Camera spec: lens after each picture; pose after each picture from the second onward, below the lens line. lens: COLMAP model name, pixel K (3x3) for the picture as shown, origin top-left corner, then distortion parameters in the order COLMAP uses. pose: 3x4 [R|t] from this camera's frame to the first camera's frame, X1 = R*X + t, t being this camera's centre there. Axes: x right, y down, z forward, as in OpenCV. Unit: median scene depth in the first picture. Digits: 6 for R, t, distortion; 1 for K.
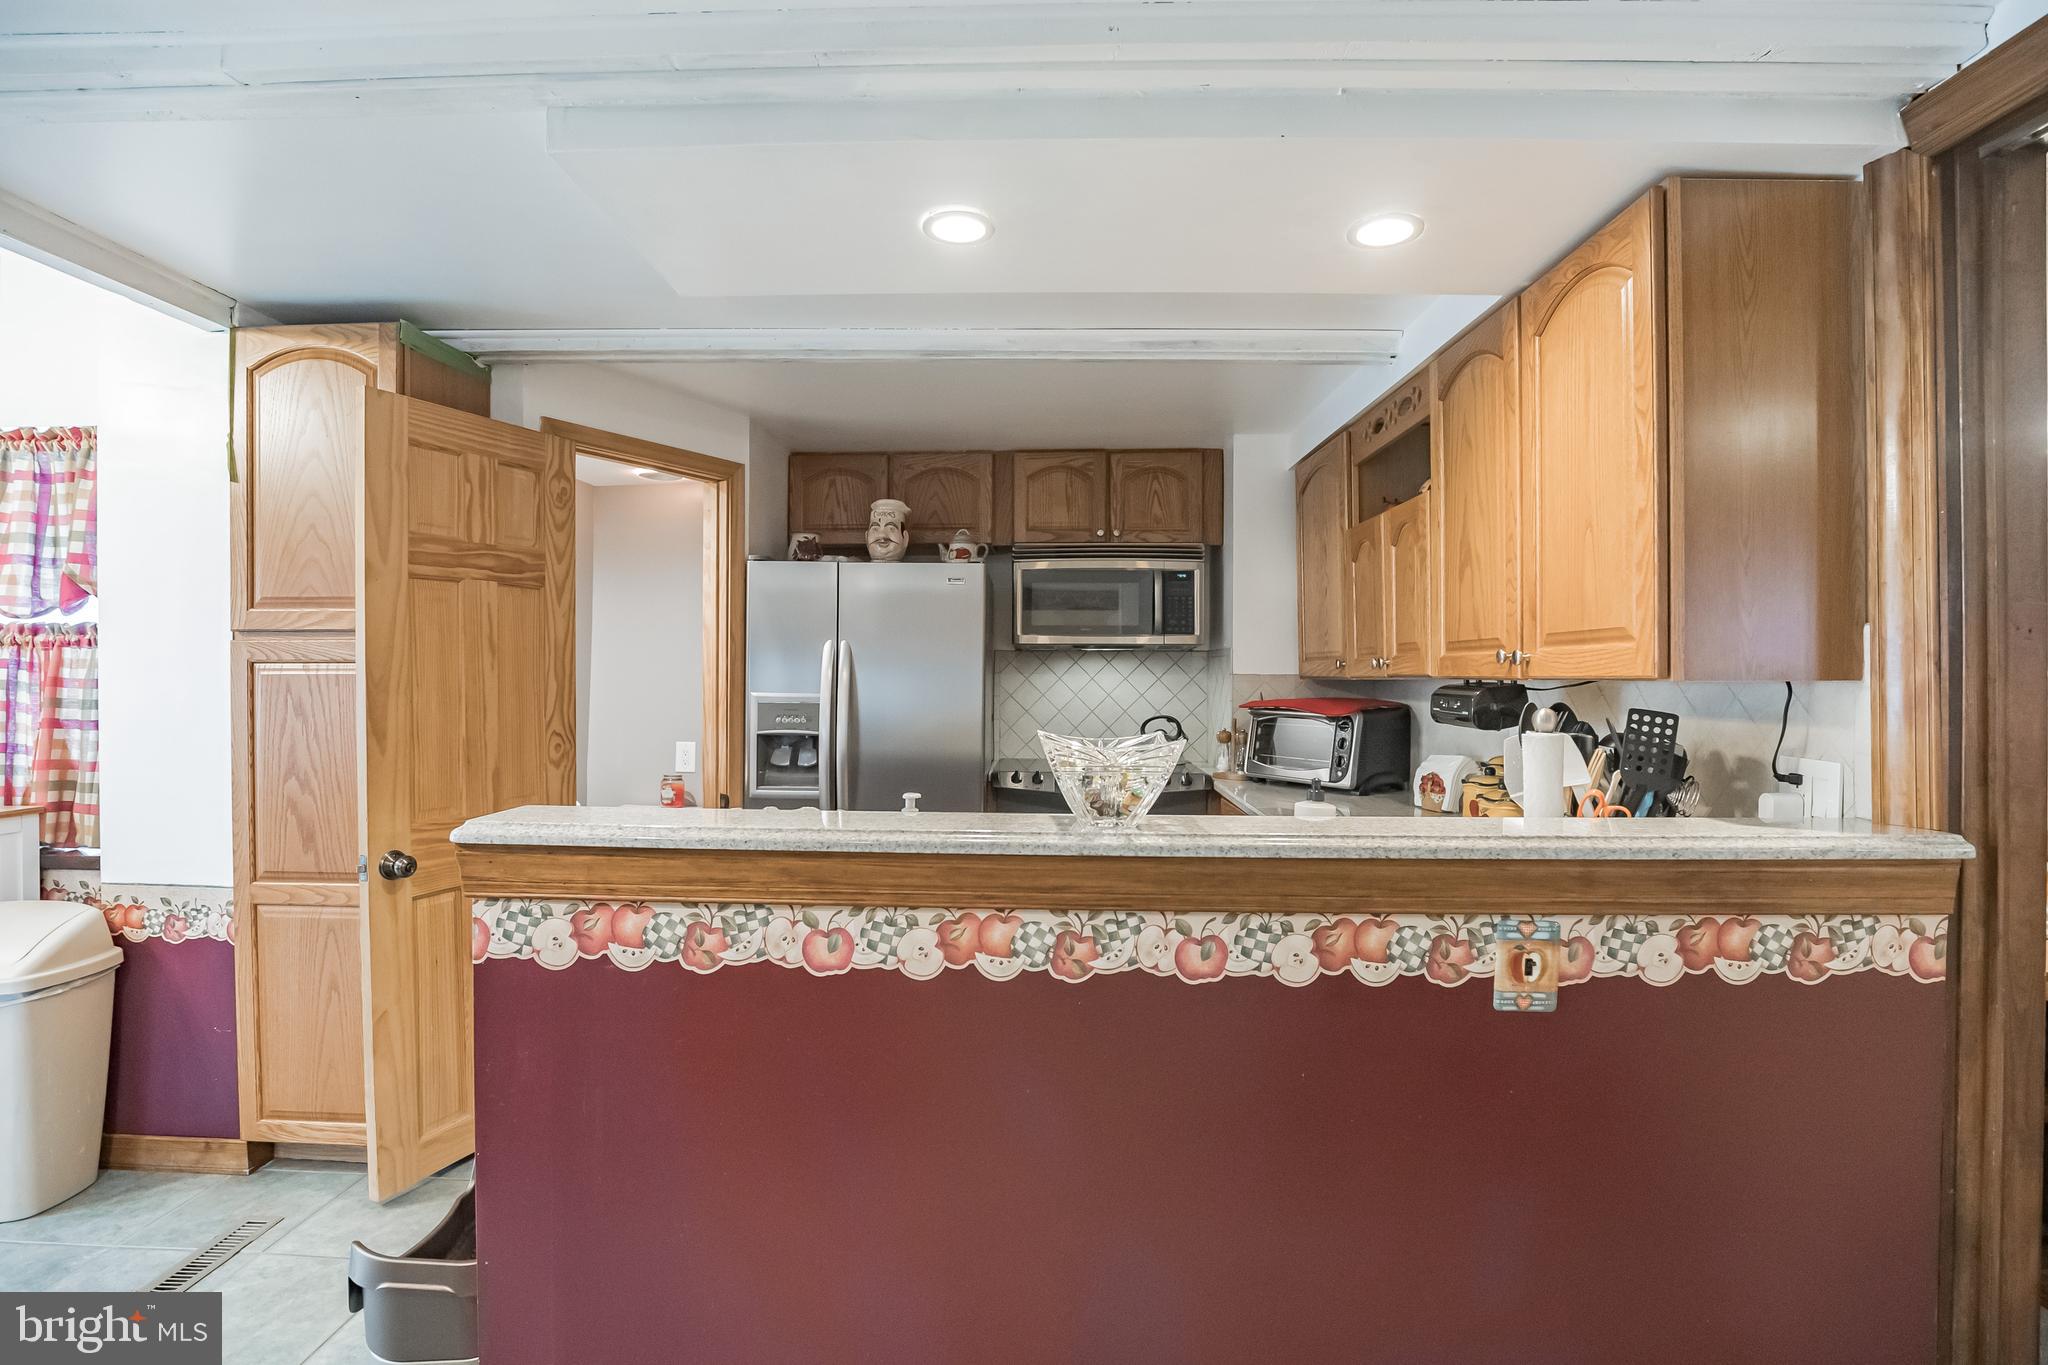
lens RADIAL K [[966.7, 0, 1016.1], [0, 966.7, 680.8], [0, 0, 1]] dist [-0.037105, -0.000088]
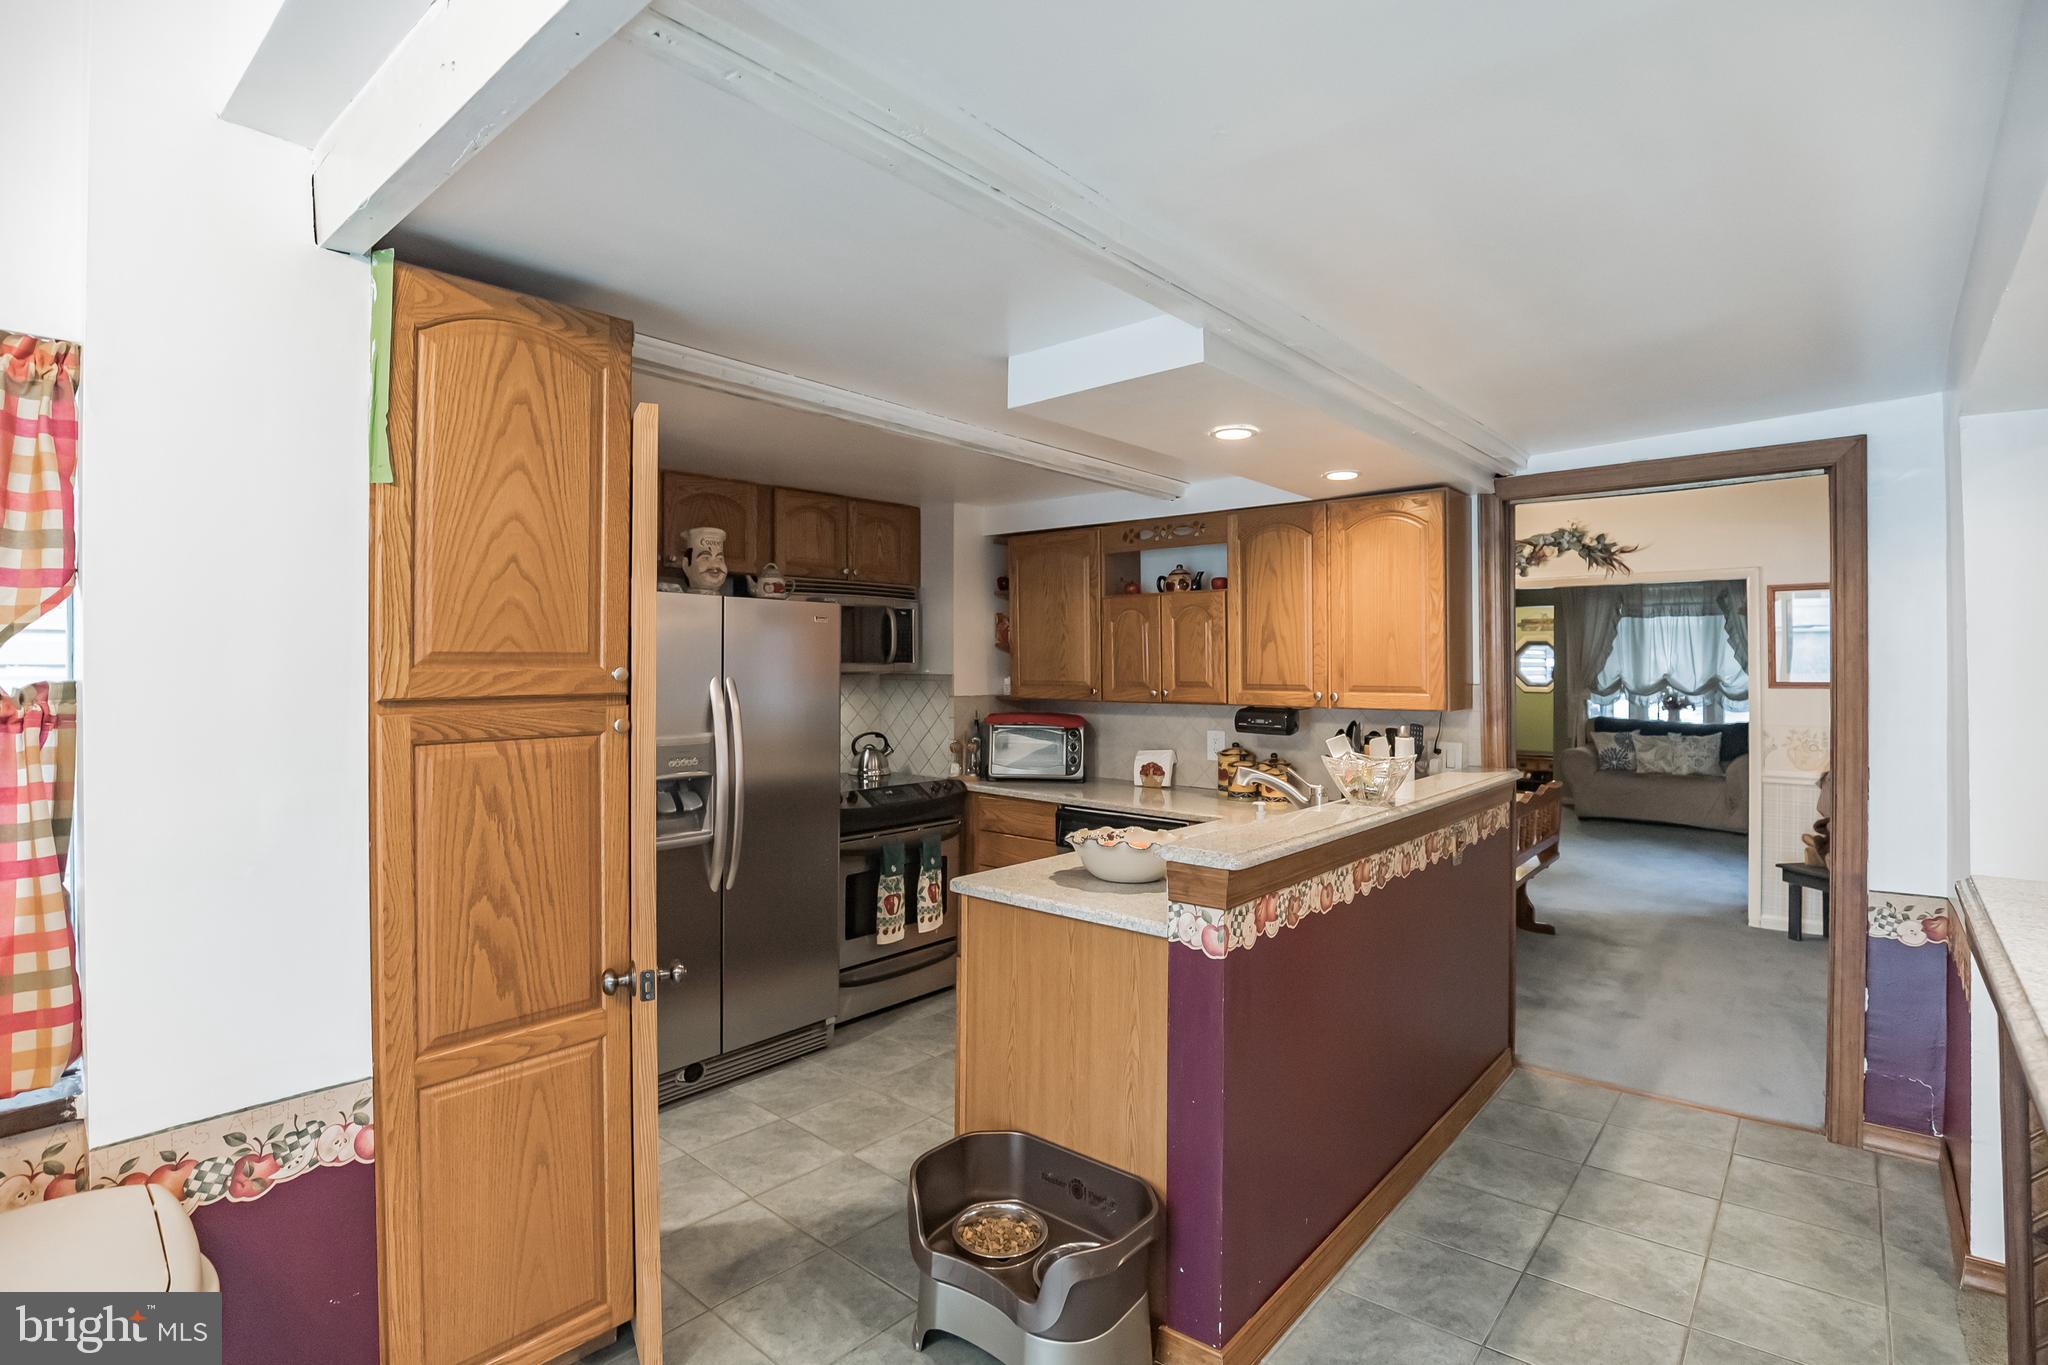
lens RADIAL K [[966.7, 0, 1078.1], [0, 966.7, 659.3], [0, 0, 1]] dist [-0.037105, -0.000088]
pose [[0.619033, 0.000316, 0.785365, -1.055556], [0.006783, 0.999960, -0.005750, -0.075336], [-0.785335, 0.008887, 0.619007, 0.178227]]
